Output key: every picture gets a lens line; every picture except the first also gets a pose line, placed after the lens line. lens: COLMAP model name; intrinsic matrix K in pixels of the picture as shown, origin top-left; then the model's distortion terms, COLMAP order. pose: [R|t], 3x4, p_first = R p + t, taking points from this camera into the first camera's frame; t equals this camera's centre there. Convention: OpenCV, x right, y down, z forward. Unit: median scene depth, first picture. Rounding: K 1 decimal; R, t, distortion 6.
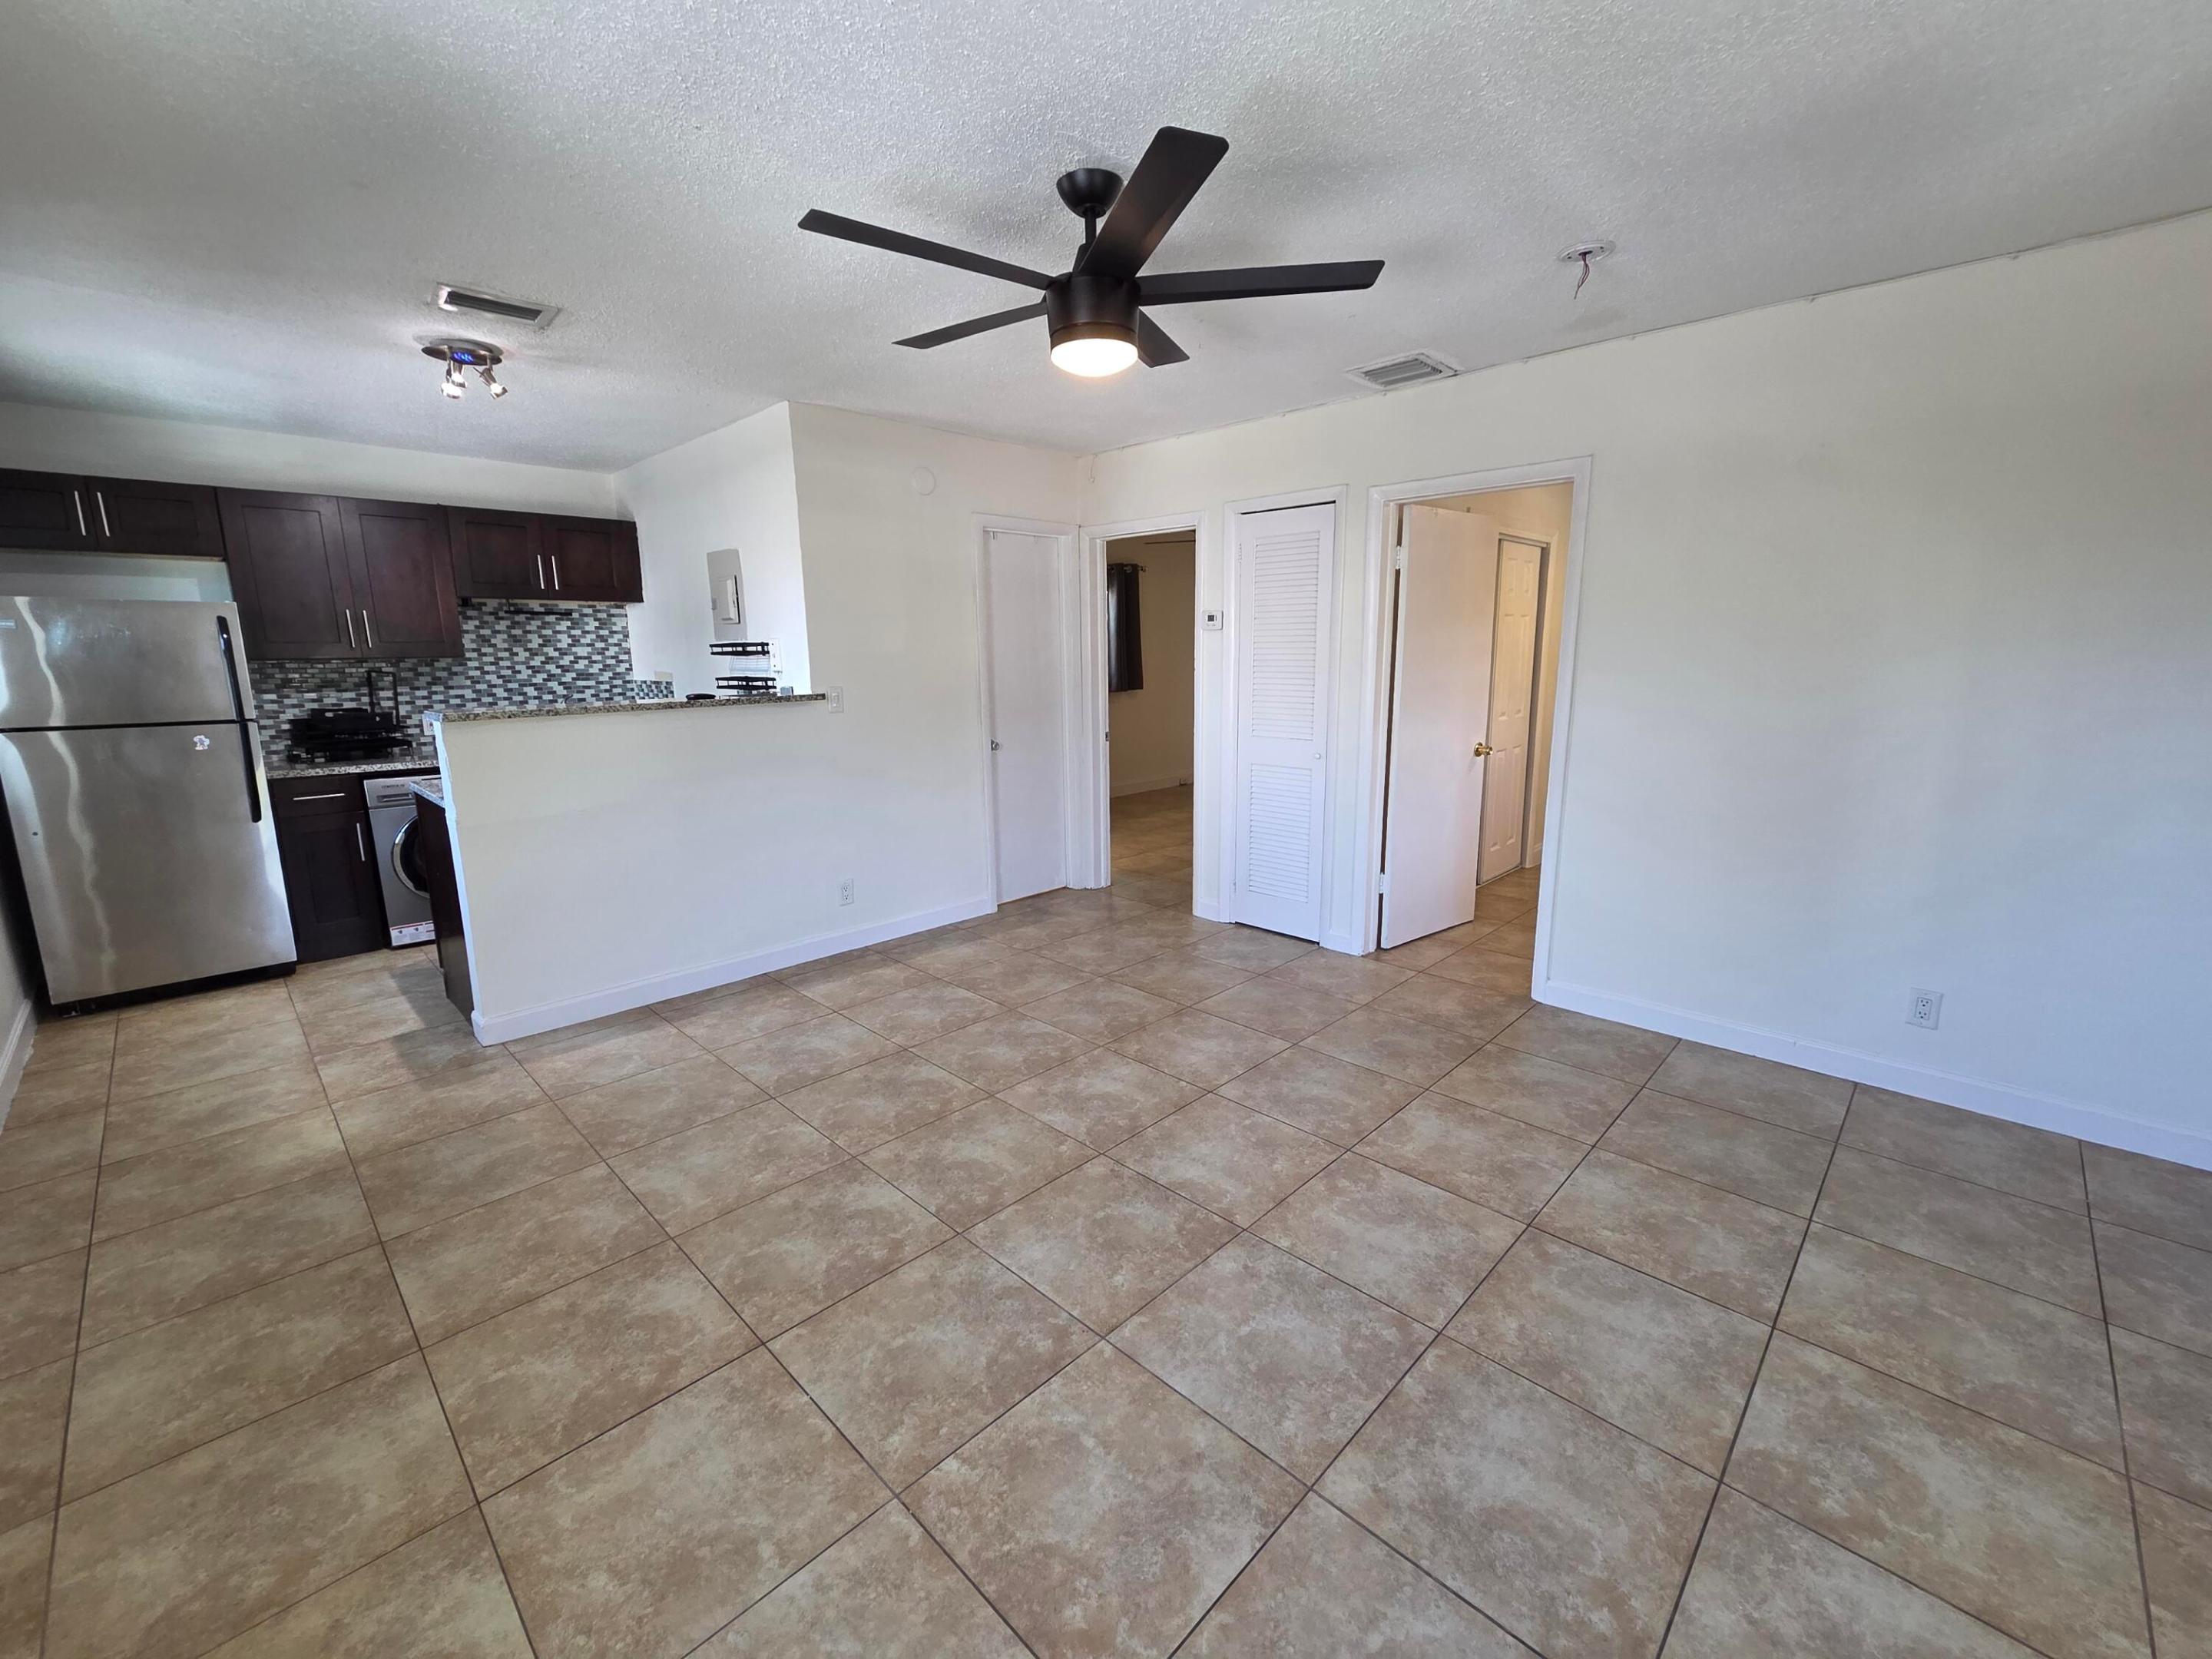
lens RADIAL K [[905.6, 0, 1111.5], [0, 905.6, 823.2], [0, 0, 1]] dist [0.002924, -0.000983]
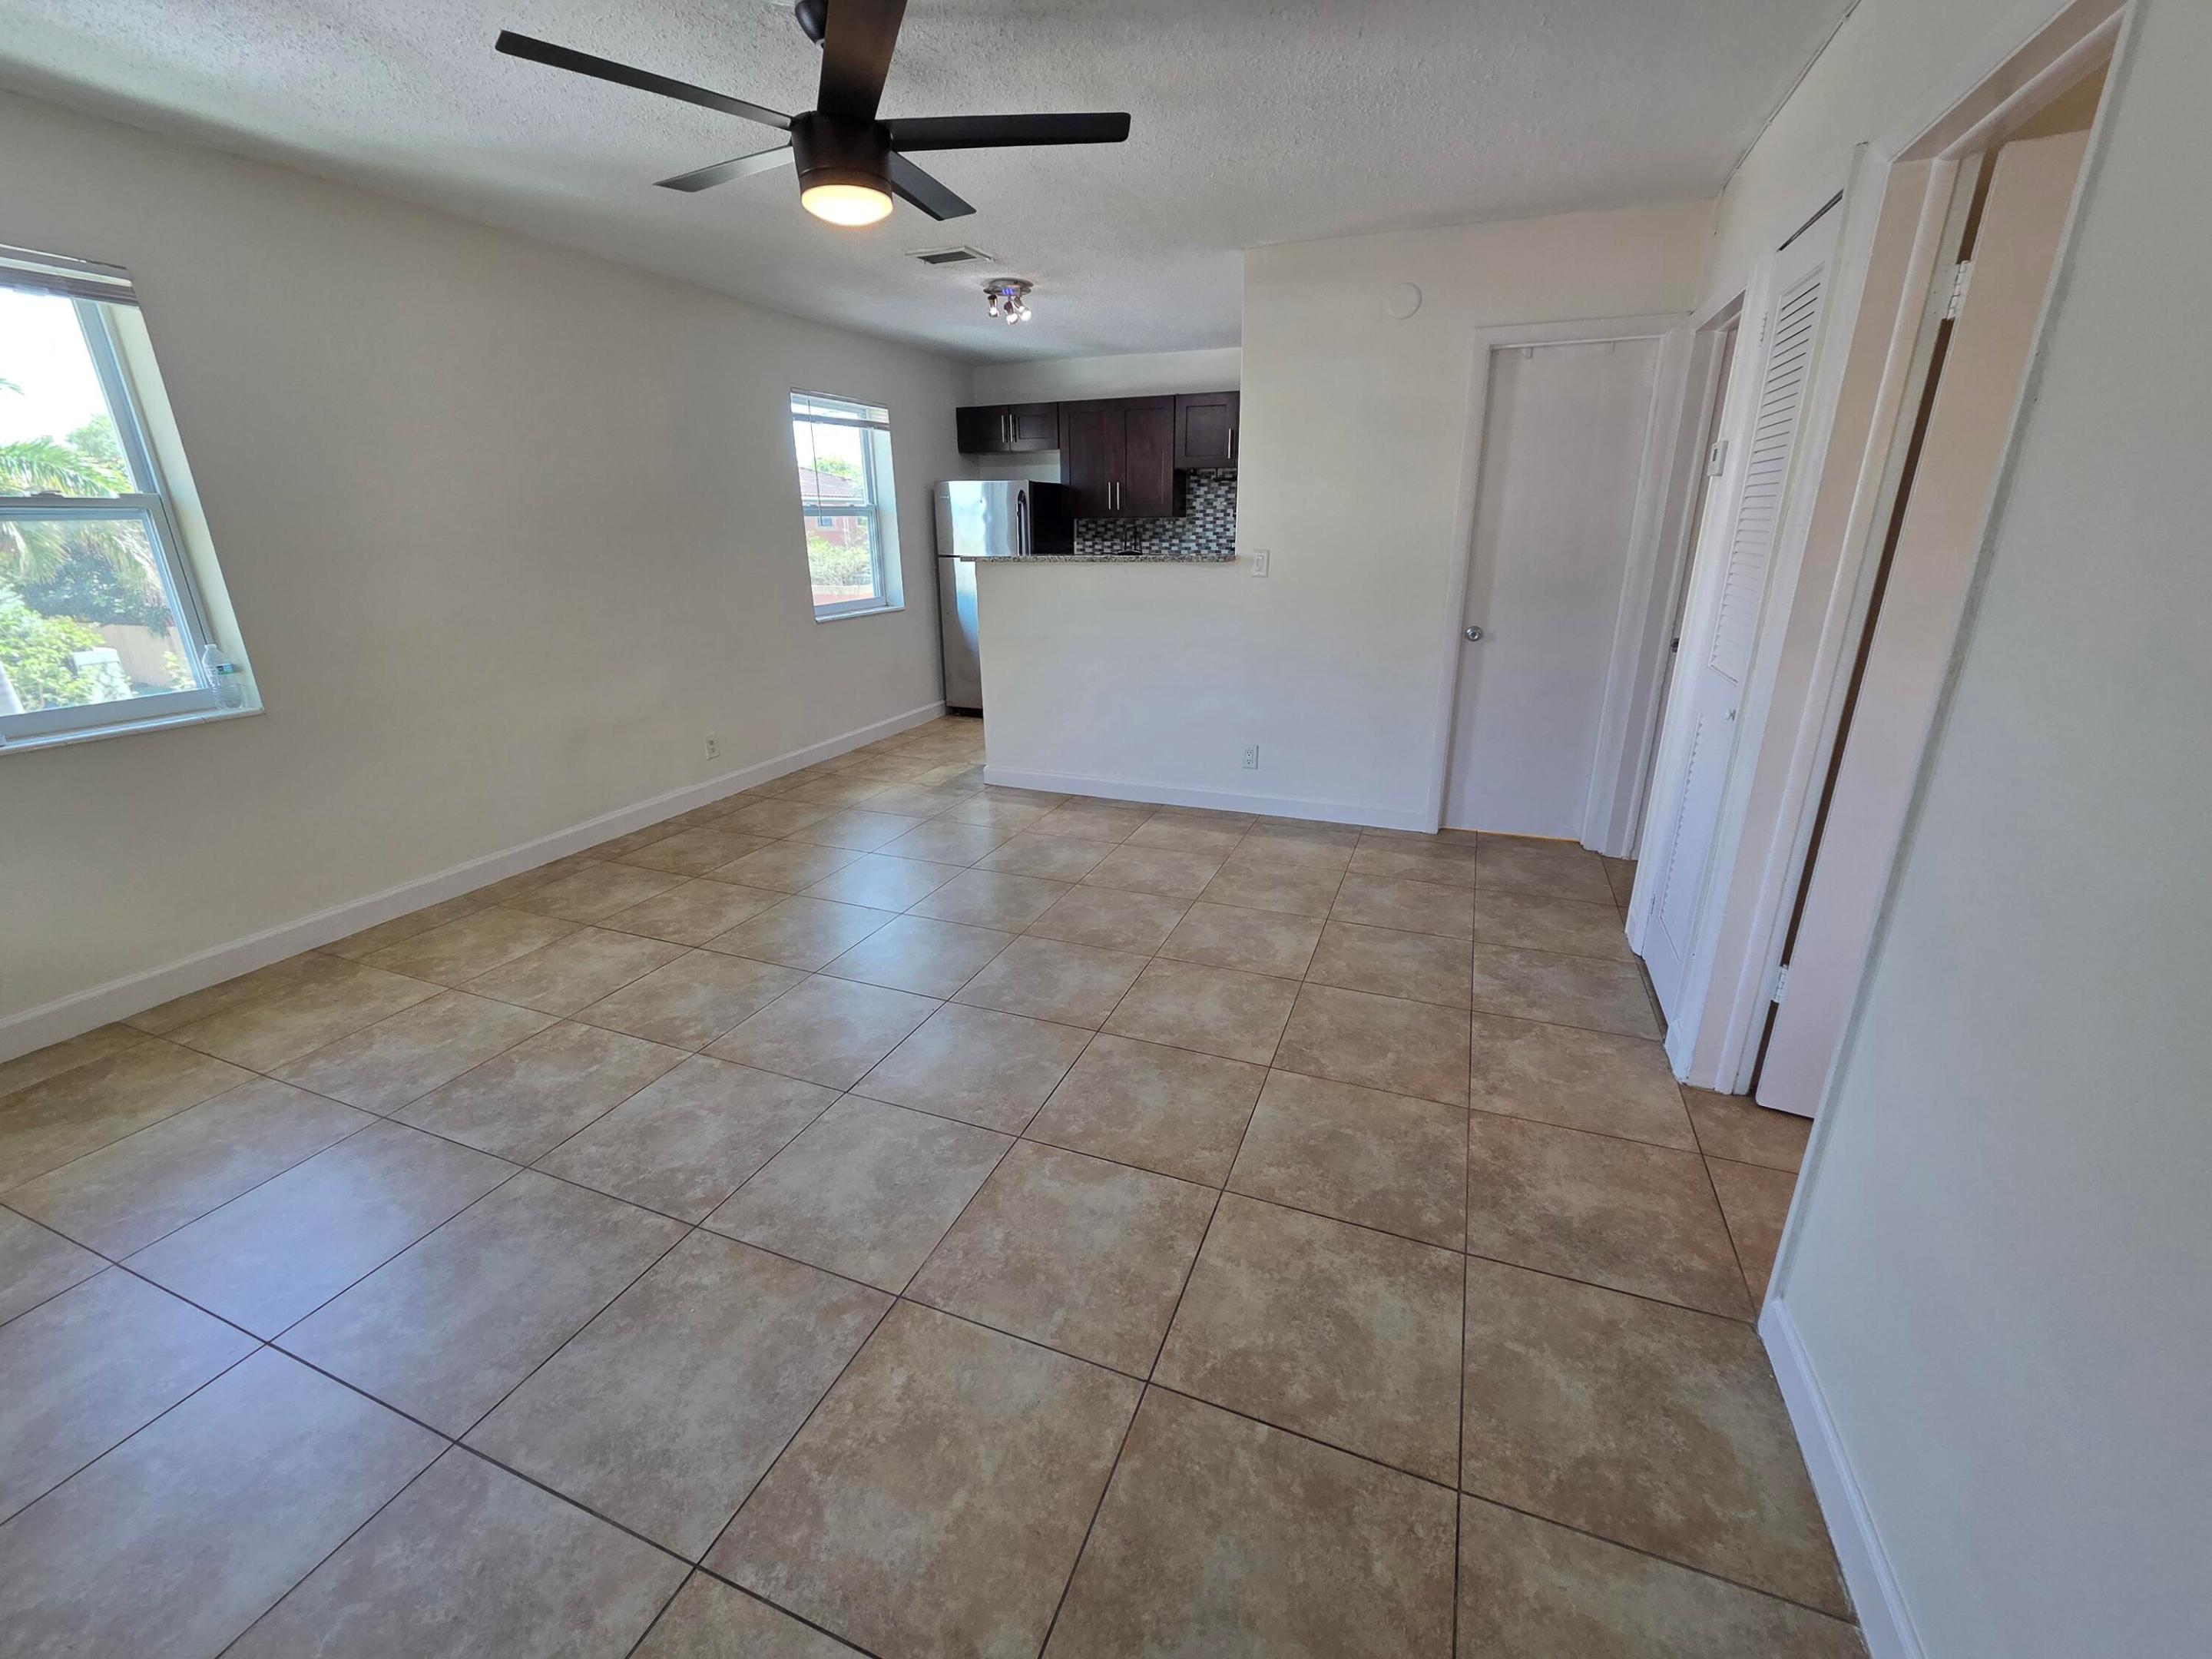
lens RADIAL K [[908.9, 0, 1112.3], [0, 908.9, 820.4], [0, 0, 1]] dist [0.004559, -0.002439]
pose [[0.385847, 0.297160, -0.873395, 0.708833], [-0.171690, 0.953295, 0.248496, -0.104911], [0.906446, 0.054072, 0.418846, 0.538732]]
